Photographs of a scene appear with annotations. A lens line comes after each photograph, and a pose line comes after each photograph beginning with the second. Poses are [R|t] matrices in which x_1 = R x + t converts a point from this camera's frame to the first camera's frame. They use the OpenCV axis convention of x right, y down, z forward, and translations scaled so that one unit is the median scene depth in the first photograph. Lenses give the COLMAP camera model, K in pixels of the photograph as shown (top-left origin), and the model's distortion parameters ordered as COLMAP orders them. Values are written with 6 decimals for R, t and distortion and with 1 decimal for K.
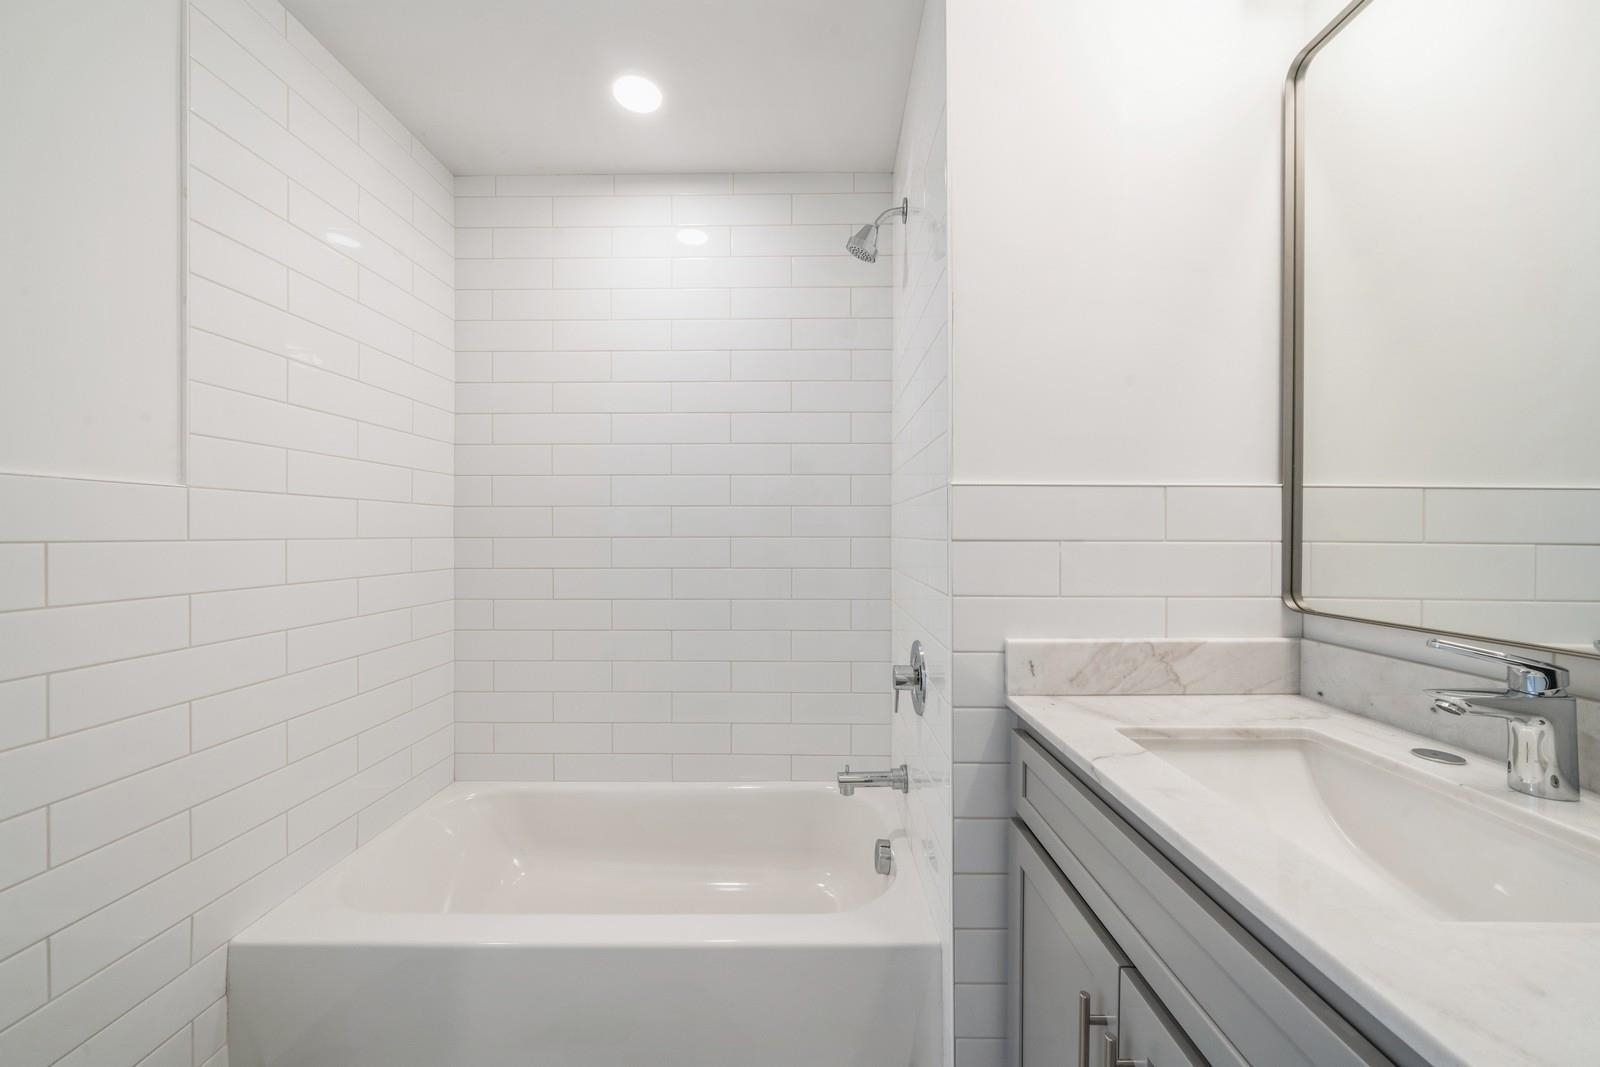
lens RADIAL K [[577.8, 0, 799.1], [0, 577.8, 533.7], [0, 0, 1]] dist [-0.006258, -0.000001]
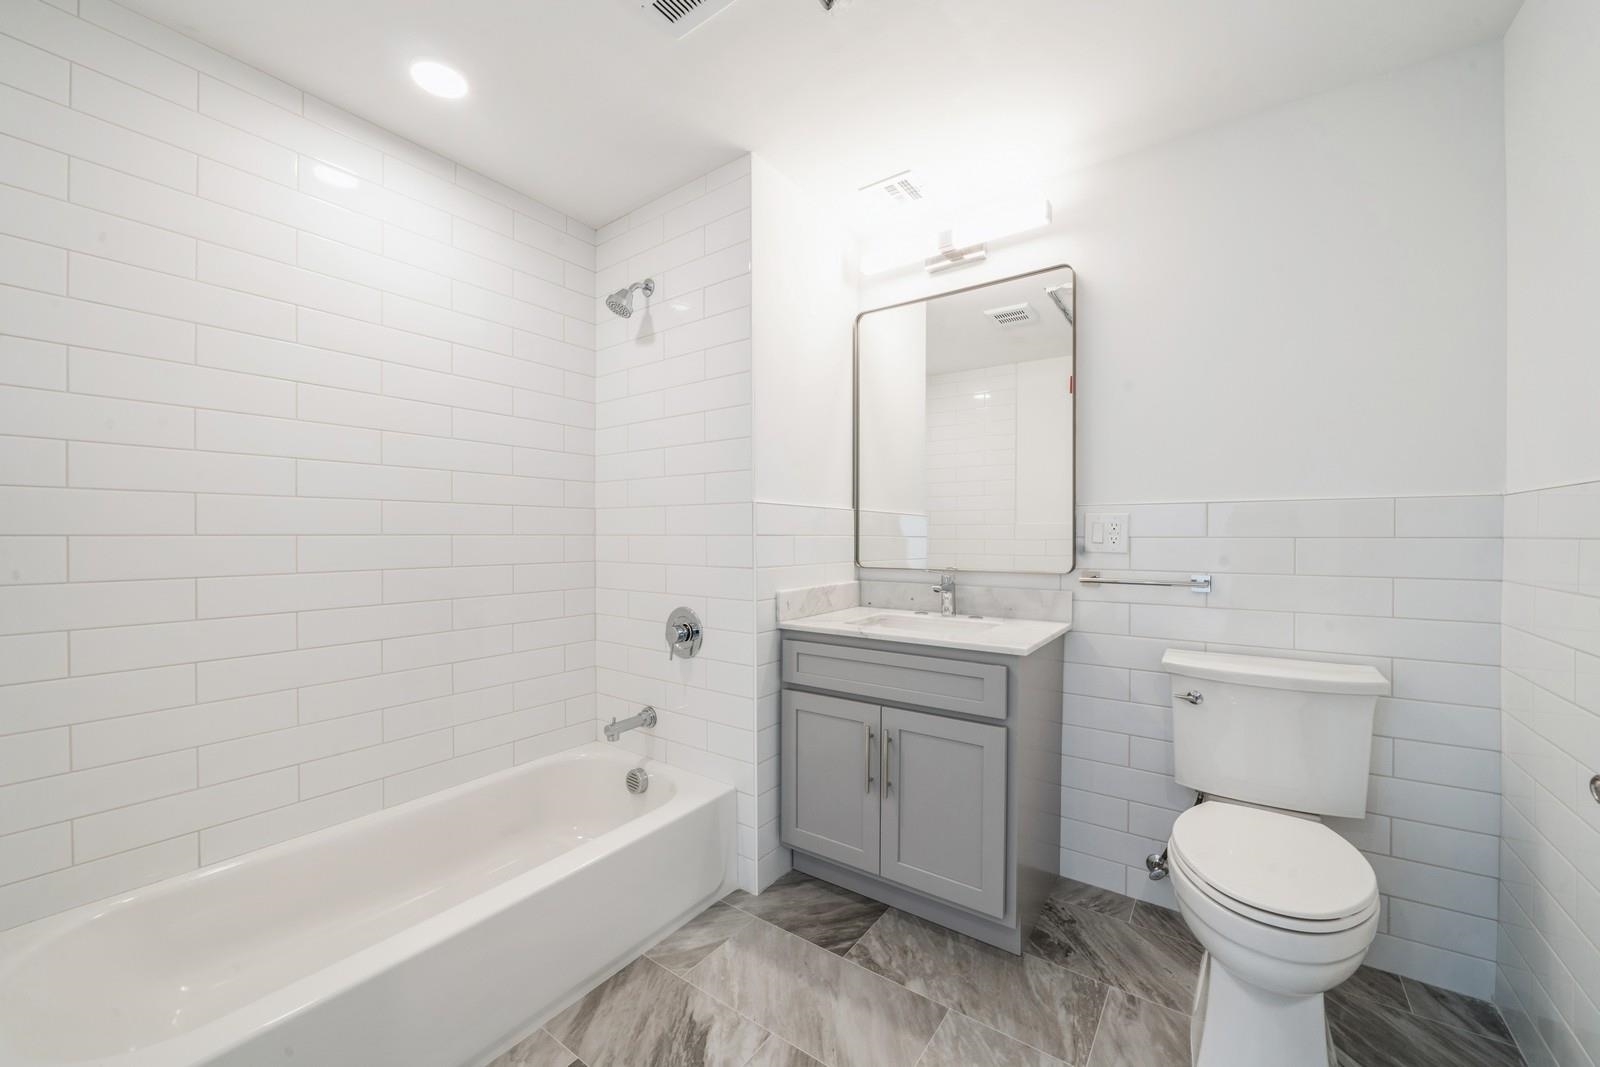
lens RADIAL K [[601.1, 0, 801.3], [0, 601.1, 527.3], [0, 0, 1]] dist [-0.002223, -0.000296]
pose [[0.571731, 0.009209, 0.820389, -1.116856], [0.001975, 0.999919, -0.012601, 0.011538], [-0.820439, 0.008824, 0.571666, -0.114683]]
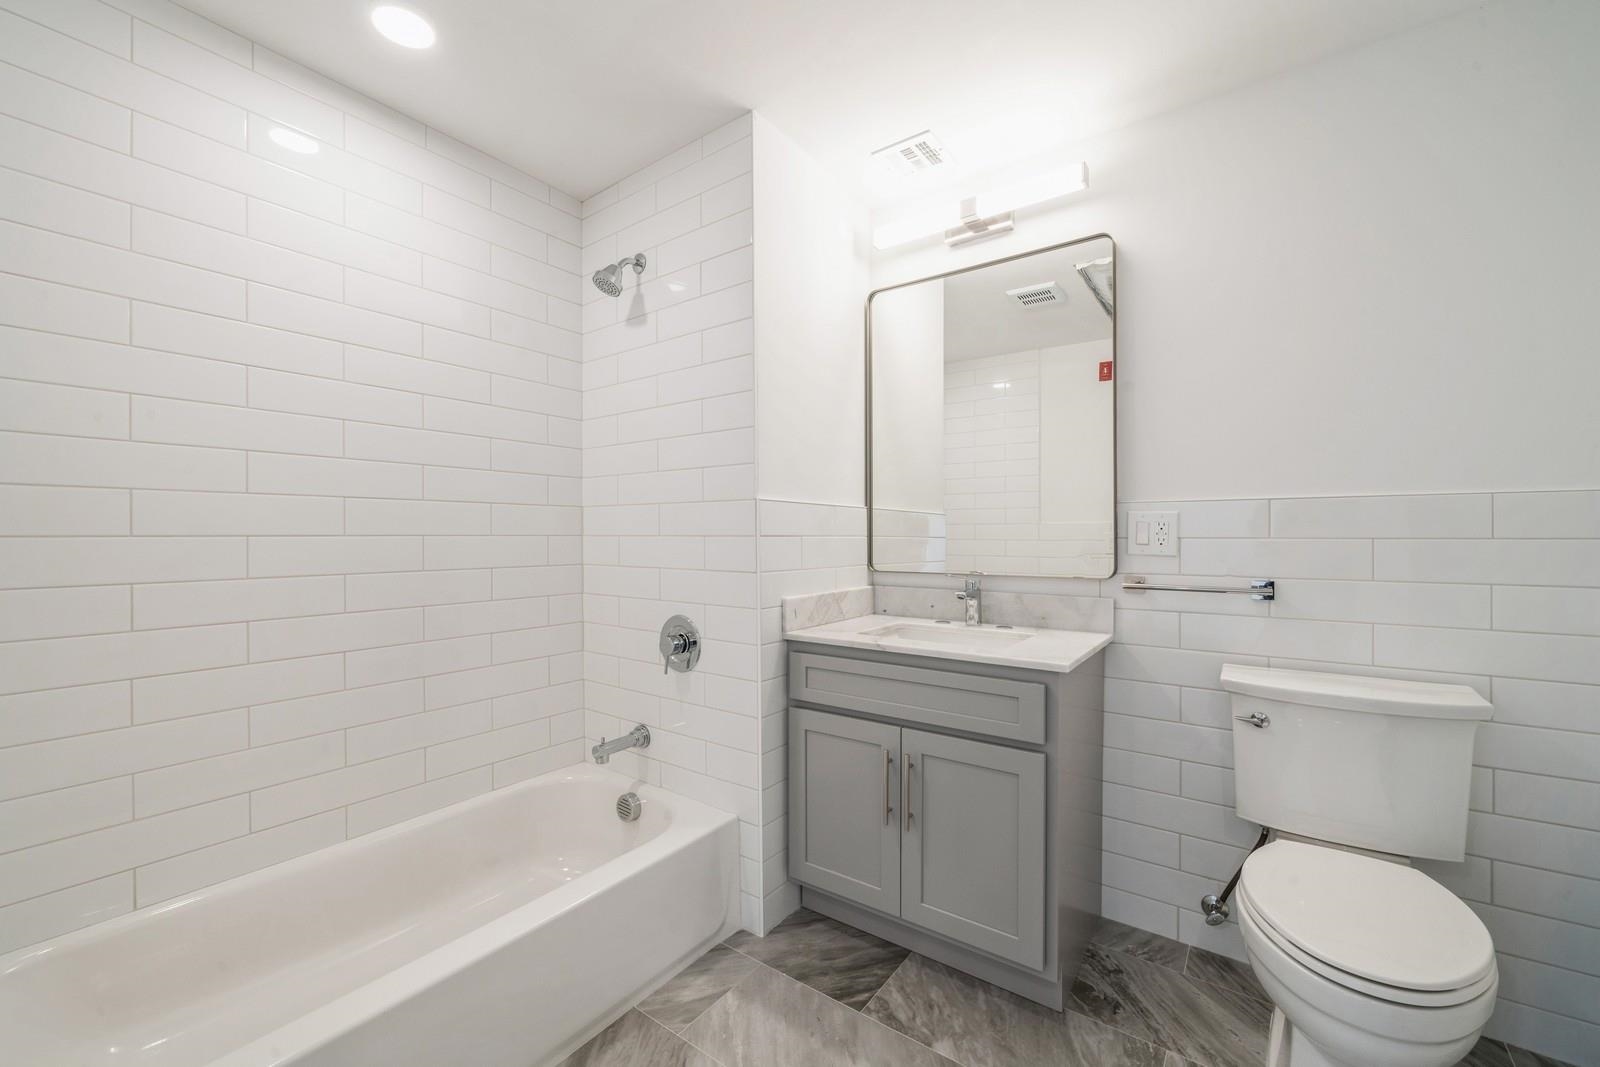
lens RADIAL K [[639.2, 0, 805.2], [0, 639.2, 537.8], [0, 0, 1]] dist [0.002271, 0.000553]
pose [[0.571304, -0.004277, 0.820727, -1.059025], [0.002452, 0.999991, 0.003504, 0.011484], [-0.820735, 0.000010, 0.571309, -0.056524]]
